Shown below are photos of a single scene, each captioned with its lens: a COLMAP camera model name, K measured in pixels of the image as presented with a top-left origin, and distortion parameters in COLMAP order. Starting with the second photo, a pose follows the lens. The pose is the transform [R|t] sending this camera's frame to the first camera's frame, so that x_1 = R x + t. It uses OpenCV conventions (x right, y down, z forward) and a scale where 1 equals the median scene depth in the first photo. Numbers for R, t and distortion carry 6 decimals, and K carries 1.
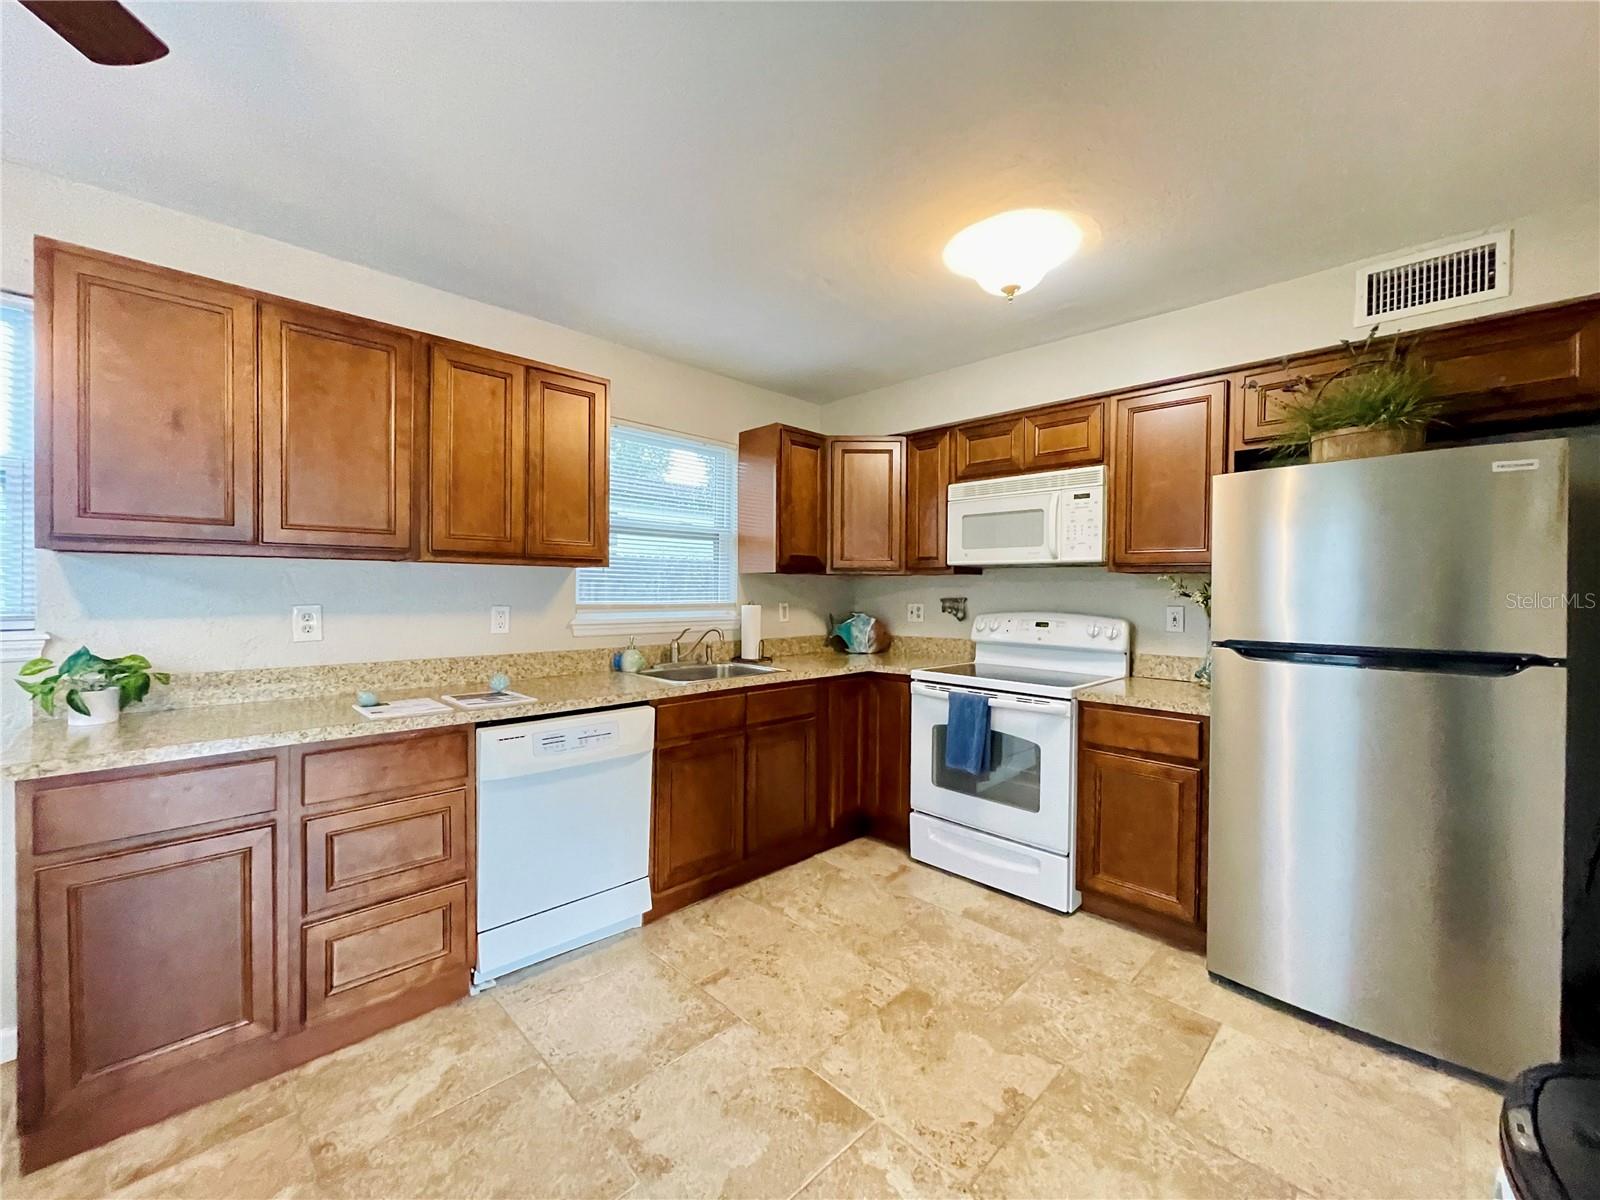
lens RADIAL K [[644.0, 0, 796.9], [0, 644.0, 595.6], [0, 0, 1]] dist [-0.002222, 0.000340]
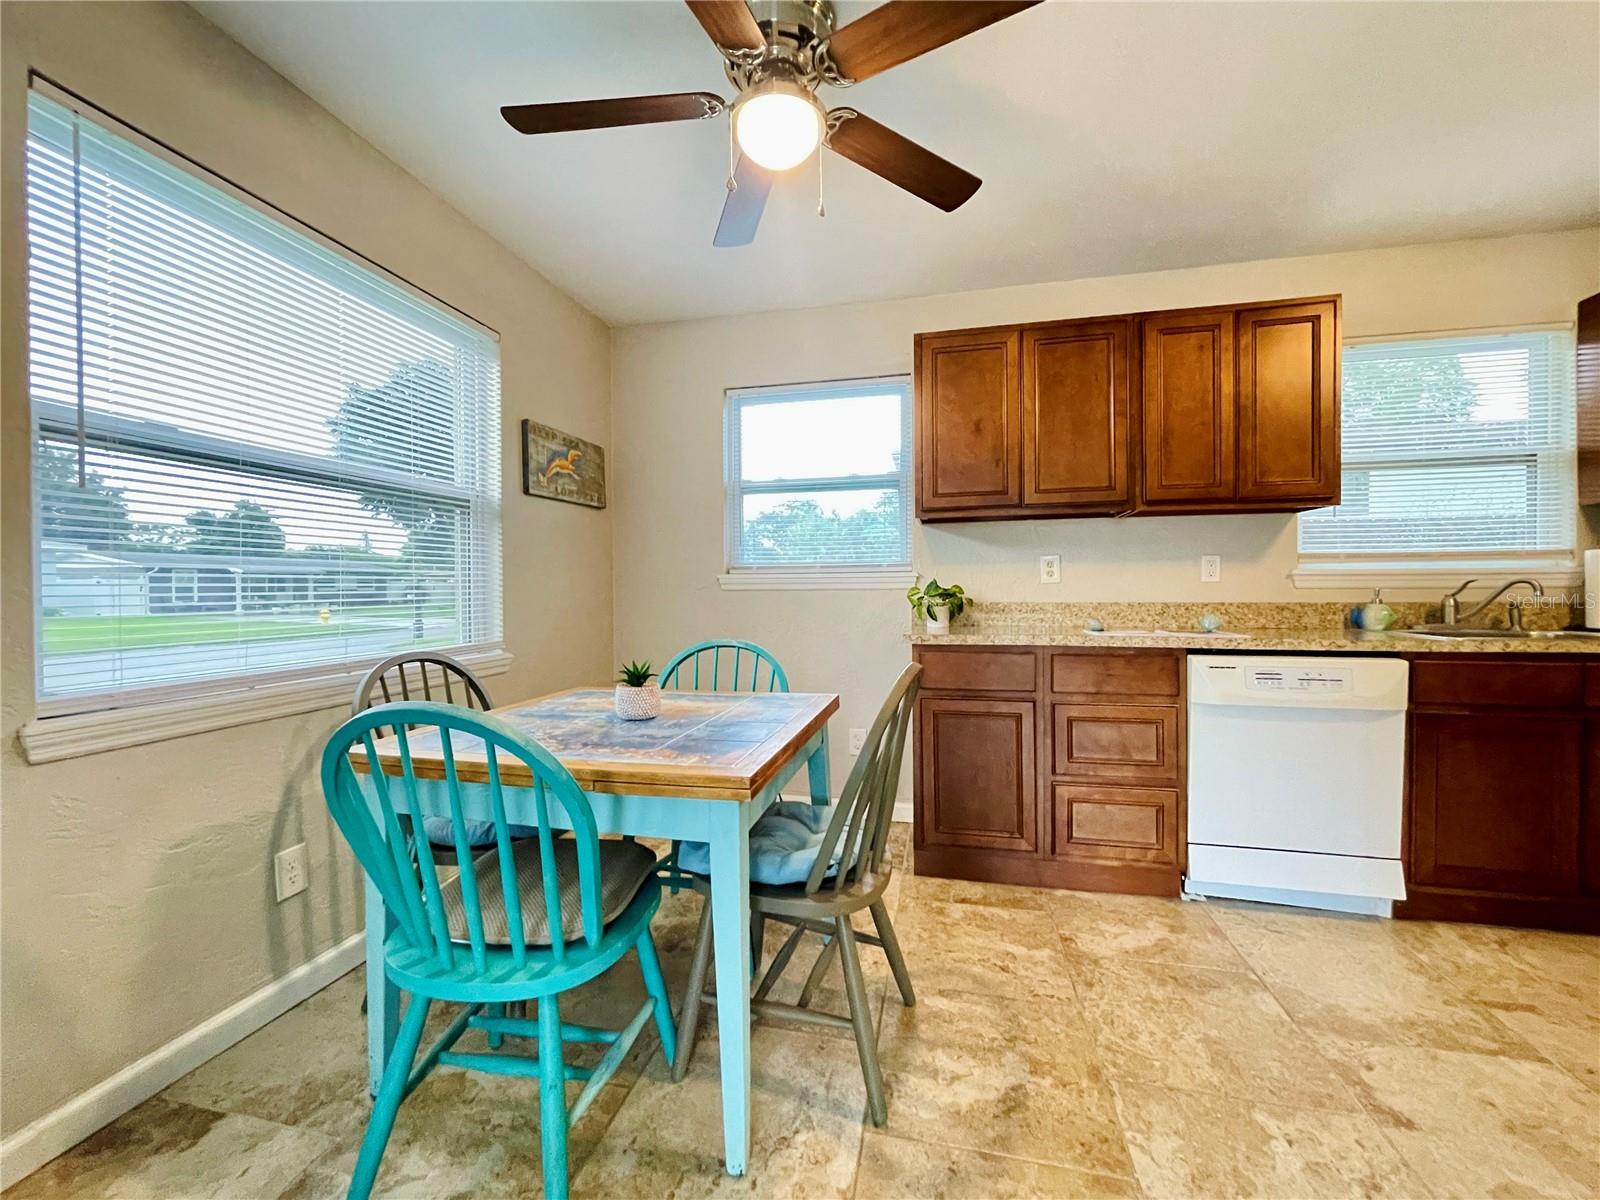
lens RADIAL K [[647.1, 0, 800.0], [0, 647.1, 594.2], [0, 0, 1]] dist [-0.001507, 0.000170]
pose [[0.539514, -0.004854, -0.841963, 0.058360], [0.004390, 0.999986, -0.002952, 0.082335], [0.841965, -0.002104, 0.539528, -0.115756]]
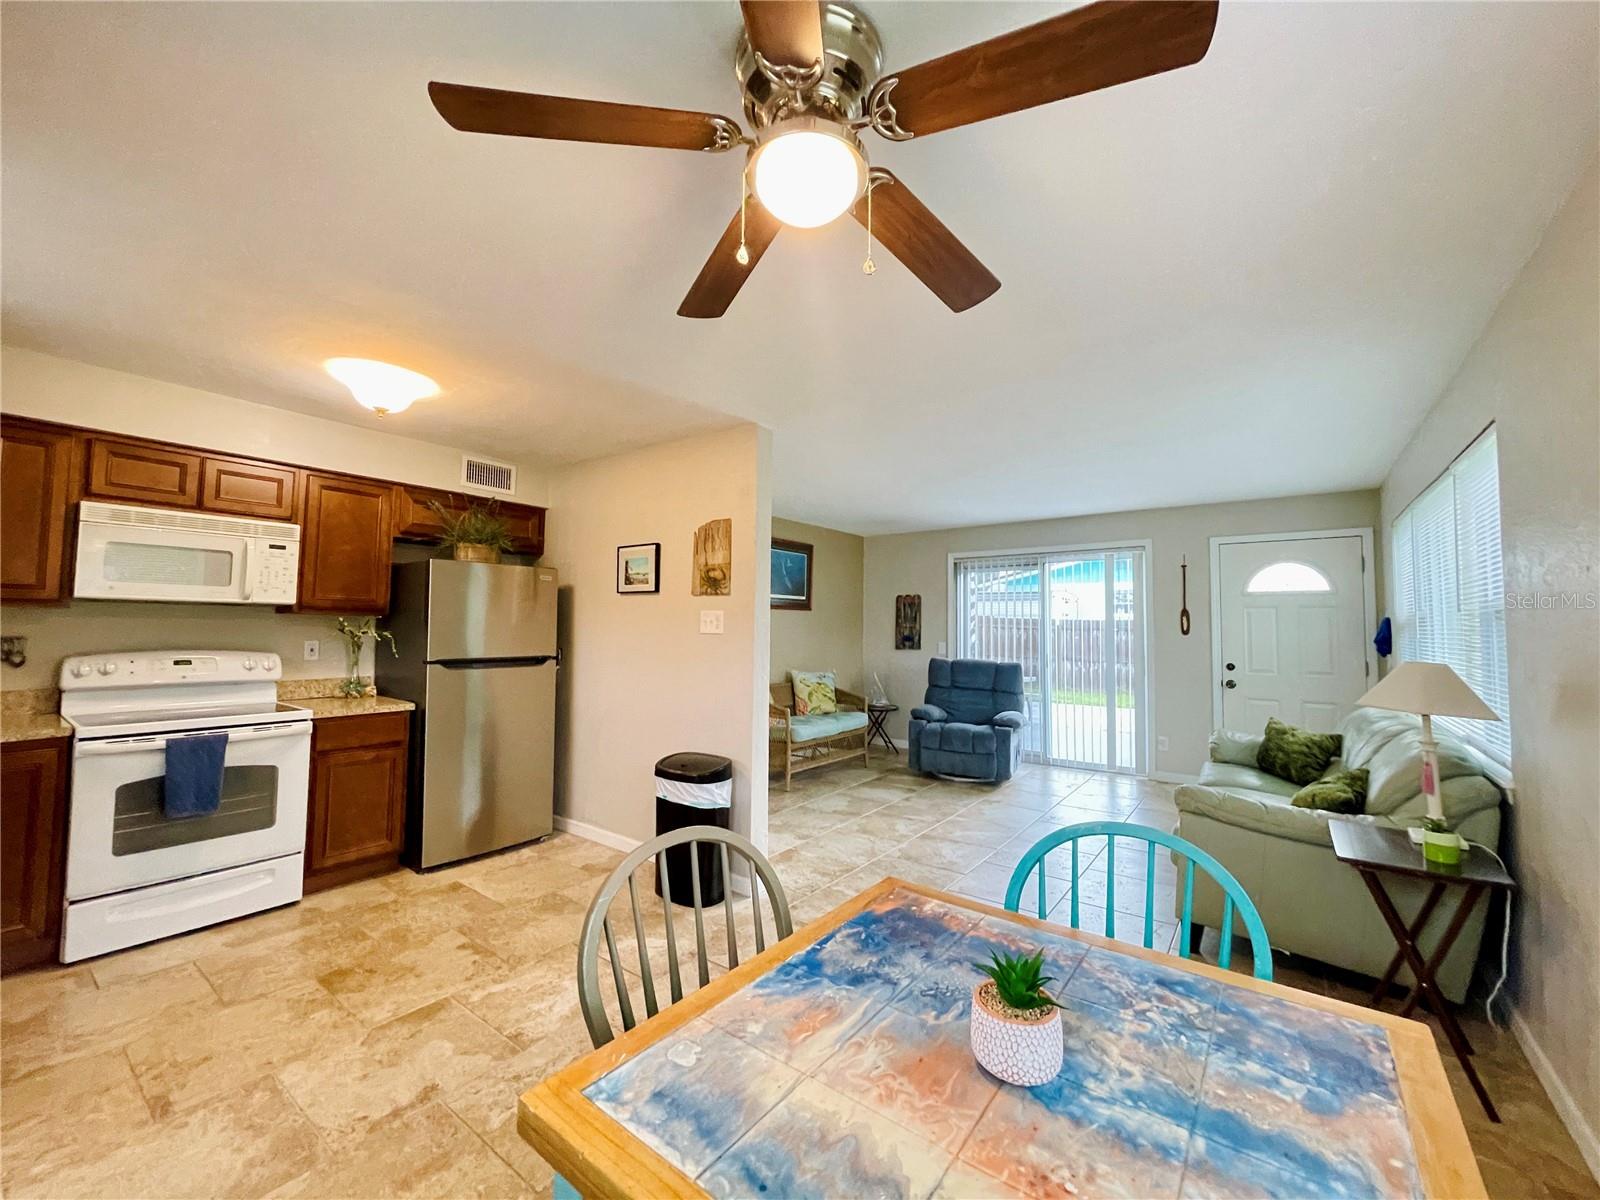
lens RADIAL K [[644.0, 0, 796.9], [0, 644.0, 595.6], [0, 0, 1]] dist [-0.002222, 0.000340]
pose [[-0.143489, 0.039935, 0.988846, -0.925296], [-0.004398, 0.999150, -0.040990, -0.026362], [-0.989642, -0.010231, -0.143191, 0.268254]]
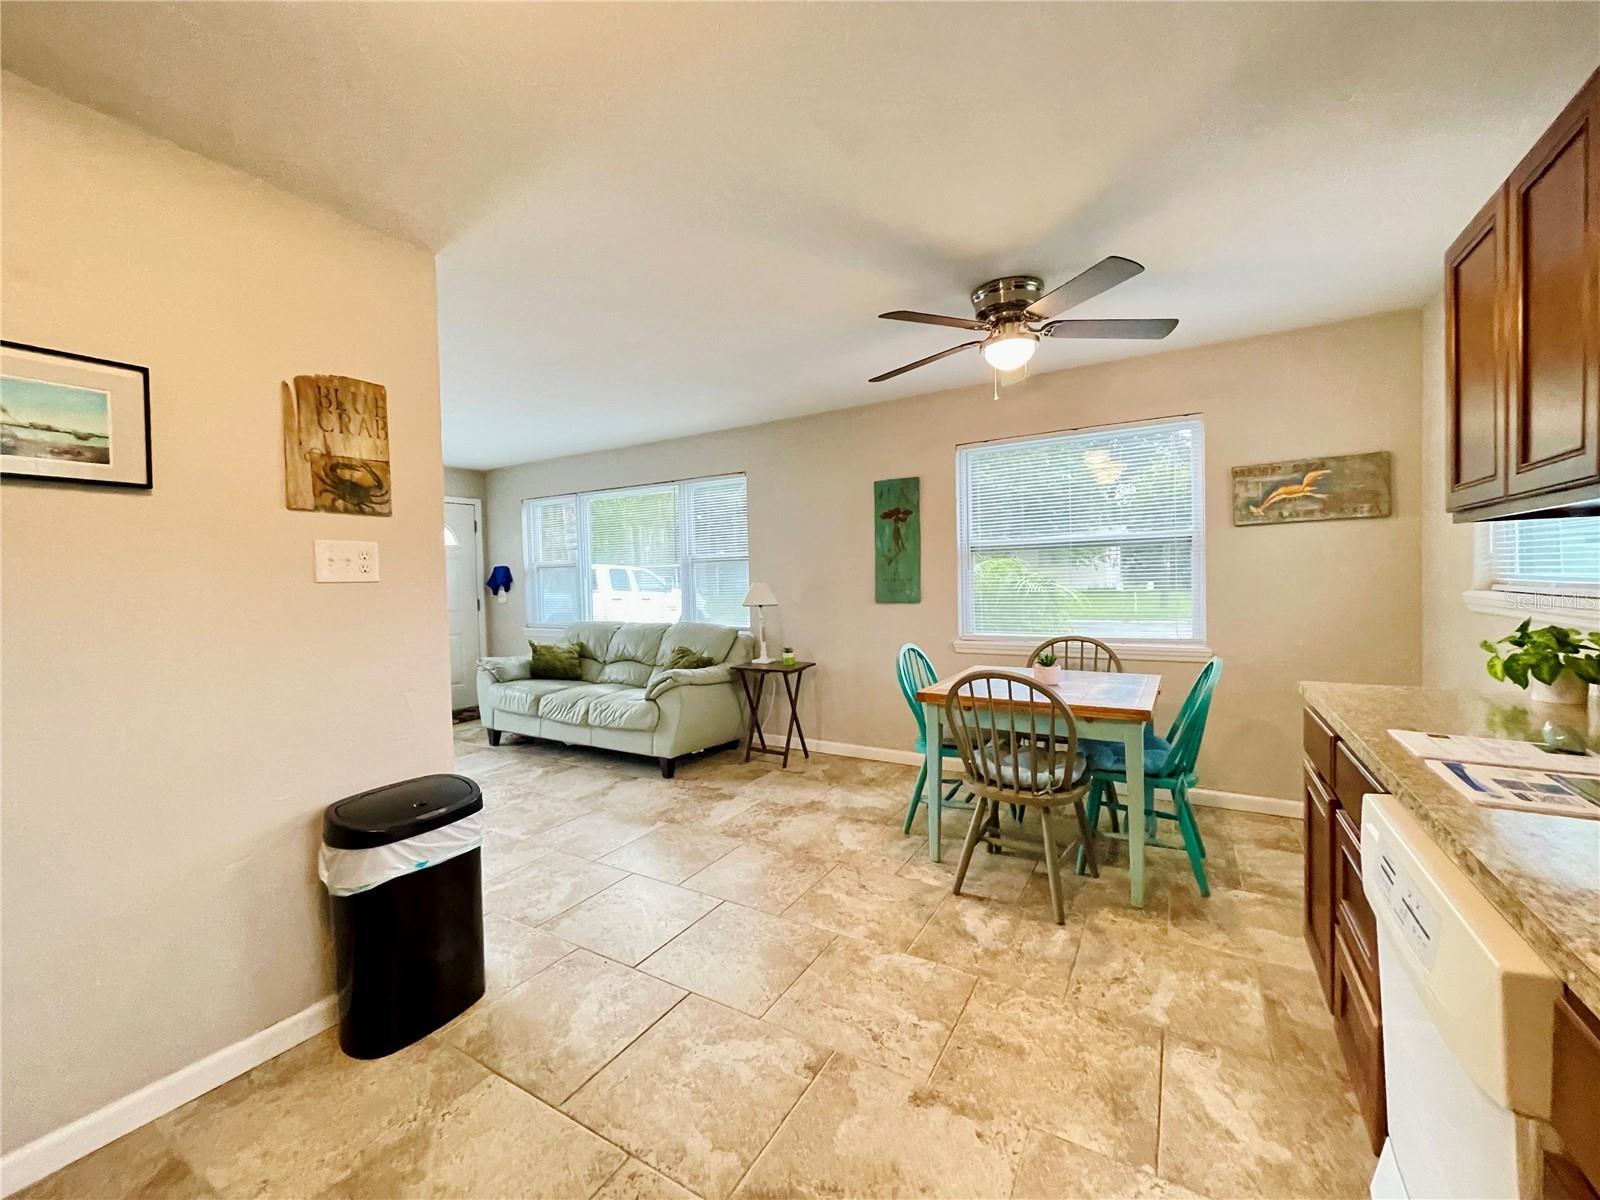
lens RADIAL K [[647.1, 0, 800.0], [0, 647.1, 594.2], [0, 0, 1]] dist [-0.001507, 0.000170]
pose [[-0.967095, 0.023399, -0.253339, 0.137145], [0.016554, 0.999439, 0.029119, 0.000366], [0.253878, 0.023967, -0.966939, 1.131955]]
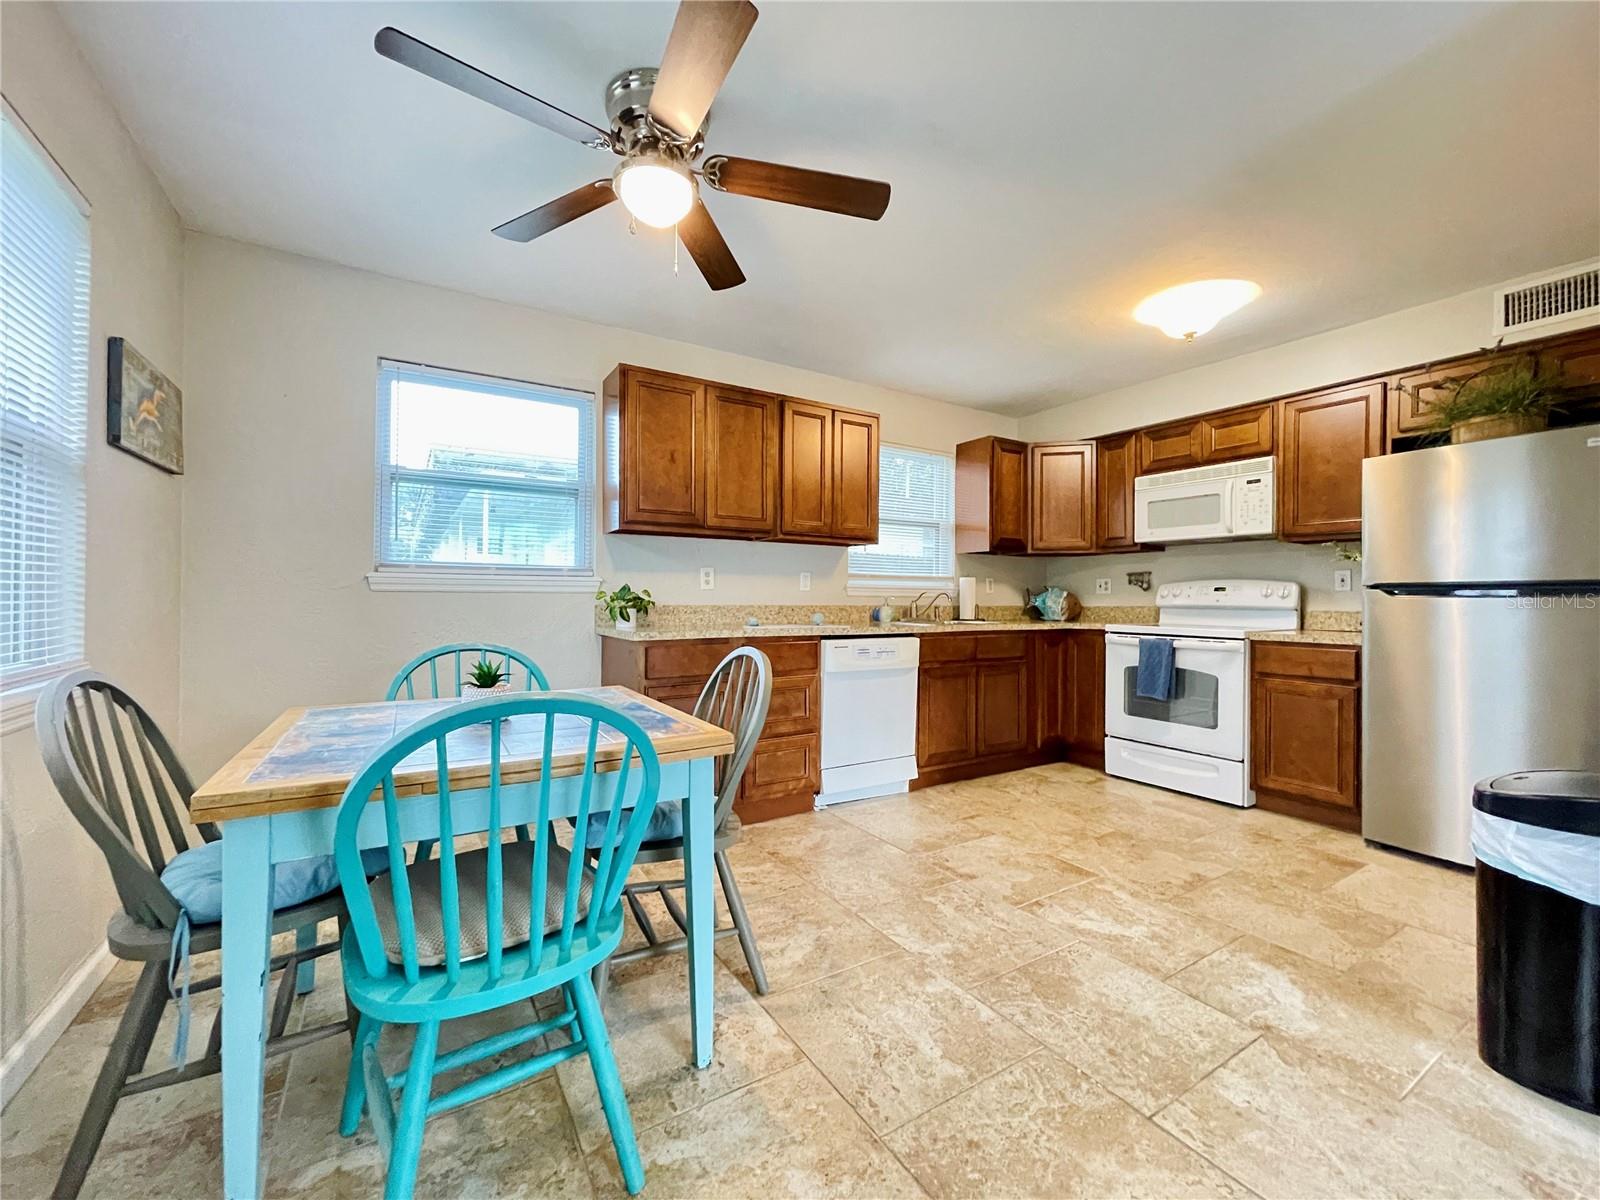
lens RADIAL K [[641.3, 0, 800.5], [0, 641.3, 592.1], [0, 0, 1]] dist [-0.002964, -0.000039]
pose [[0.975095, -0.003908, -0.221754, -0.154960], [-0.000231, 0.999826, -0.018634, 0.092713], [0.221788, 0.018221, 0.974925, -0.445260]]
